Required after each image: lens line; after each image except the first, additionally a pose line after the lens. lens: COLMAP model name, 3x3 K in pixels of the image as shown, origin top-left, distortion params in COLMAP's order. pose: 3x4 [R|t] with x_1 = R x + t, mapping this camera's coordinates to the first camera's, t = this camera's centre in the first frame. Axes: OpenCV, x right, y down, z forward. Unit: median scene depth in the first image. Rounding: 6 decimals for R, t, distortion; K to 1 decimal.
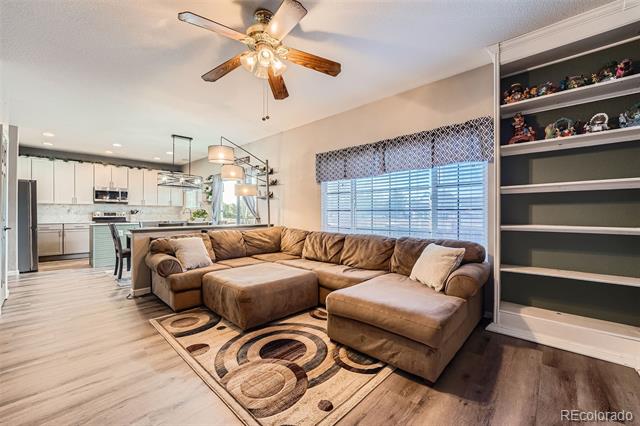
lens RADIAL K [[262.9, 0, 317.9], [0, 262.9, 214.8], [0, 0, 1]] dist [-0.001251, -0.000127]
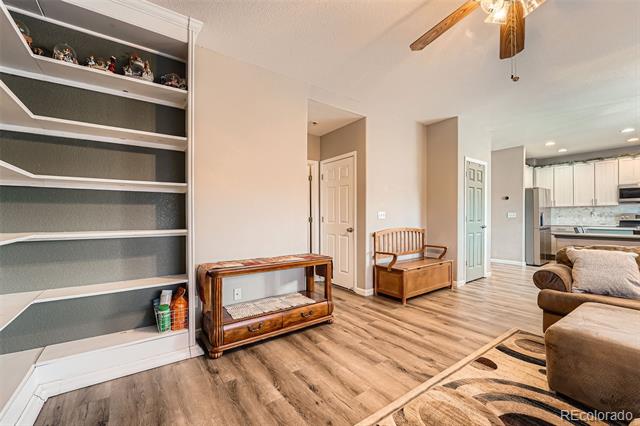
lens RADIAL K [[262.9, 0, 315.8], [0, 262.9, 213.8], [0, 0, 1]] dist [-0.001251, -0.000127]
pose [[-0.196950, -0.009270, -0.980370, 0.486622], [-0.002904, 0.999956, -0.008872, -0.002750], [0.980409, 0.001099, -0.196968, 0.522417]]
